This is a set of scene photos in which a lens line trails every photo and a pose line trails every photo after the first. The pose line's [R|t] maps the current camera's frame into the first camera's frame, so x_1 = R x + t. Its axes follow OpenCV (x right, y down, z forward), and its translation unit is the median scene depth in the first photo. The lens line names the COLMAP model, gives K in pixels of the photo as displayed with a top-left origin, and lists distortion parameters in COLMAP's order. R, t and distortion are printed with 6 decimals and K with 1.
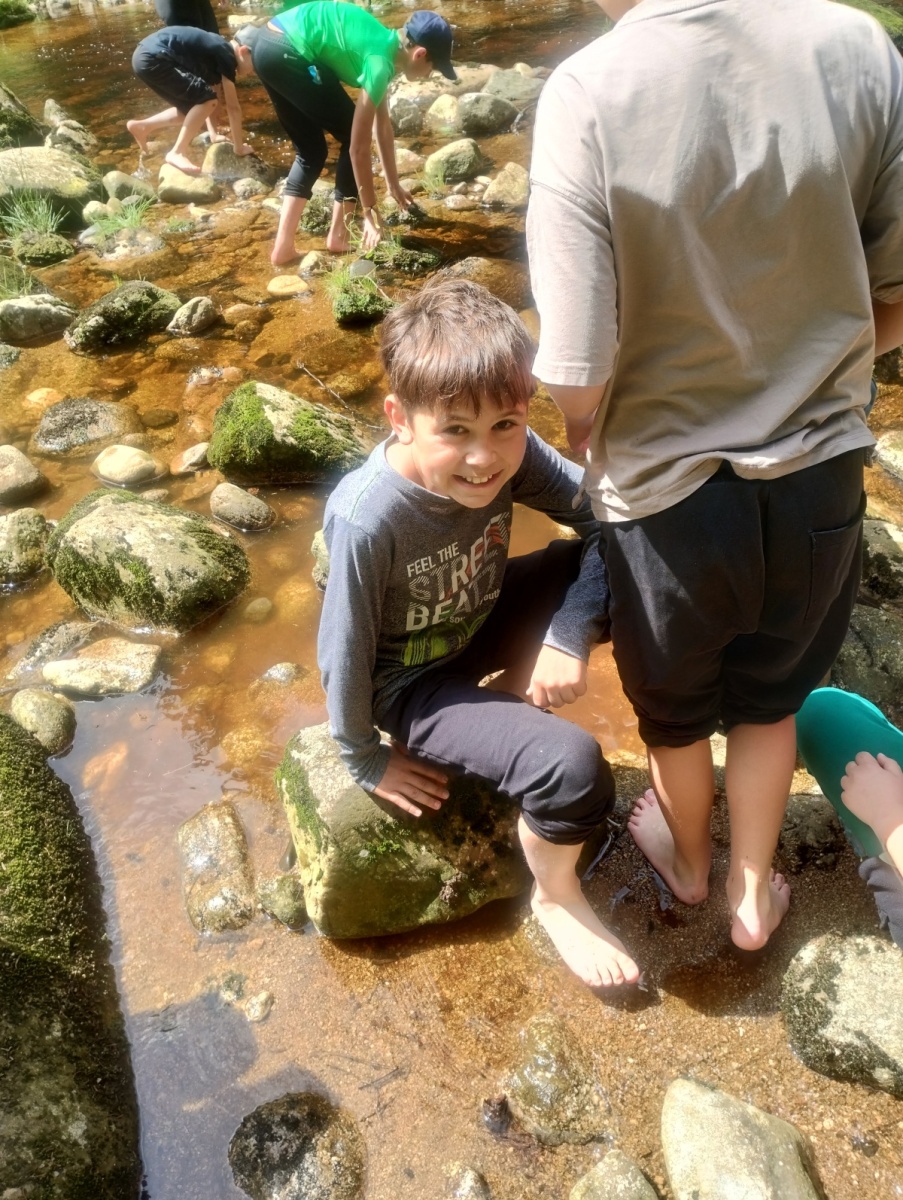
lens RADIAL K [[994.7, 0, 456.9], [0, 994.7, 606.8], [0, 0, 1]] dist [0.068368, -0.082802]
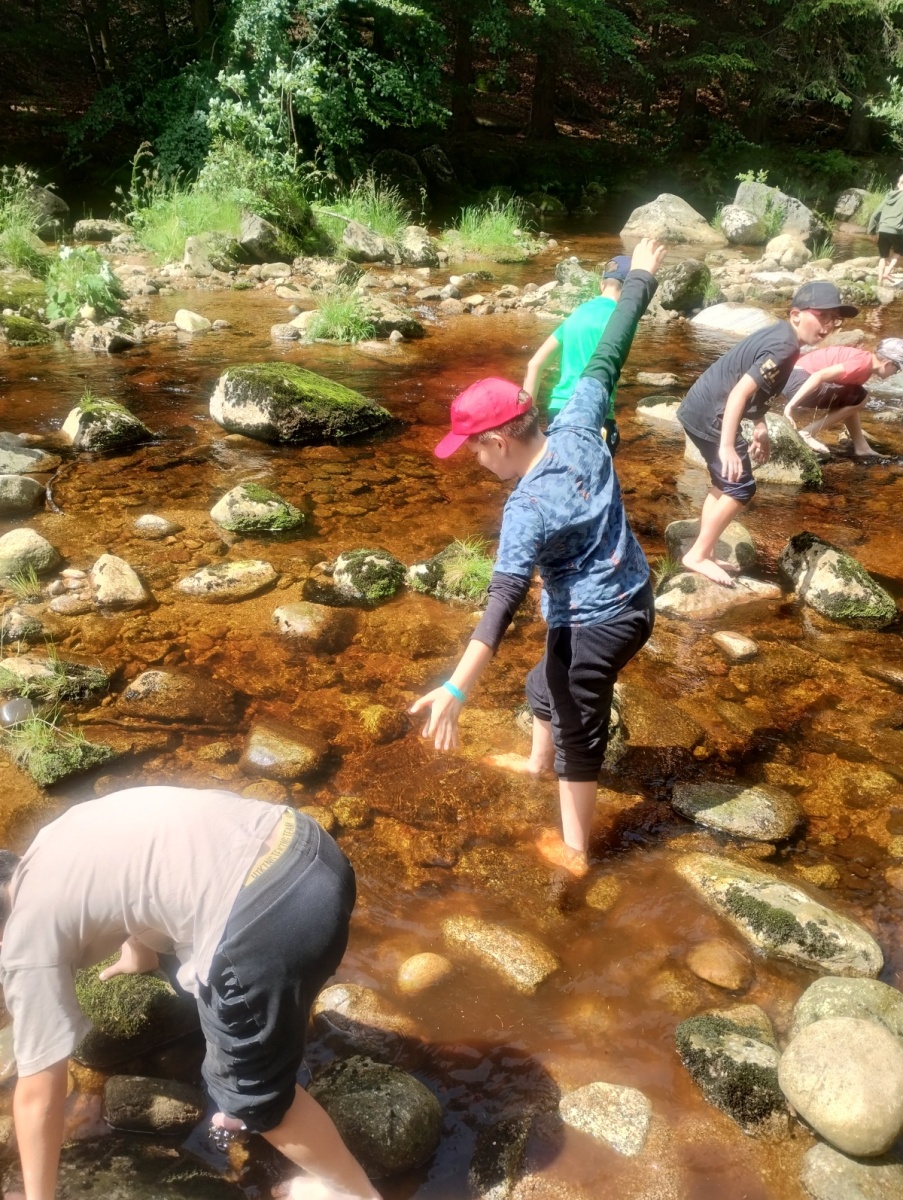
lens RADIAL K [[994.7, 0, 458.0], [0, 994.7, 607.5], [0, 0, 1]] dist [0.068368, -0.082802]
pose [[0.789331, -0.149210, 0.595562, -0.424280], [0.290041, 0.945578, -0.147505, -0.268168], [-0.541141, 0.289167, 0.789651, 0.153862]]
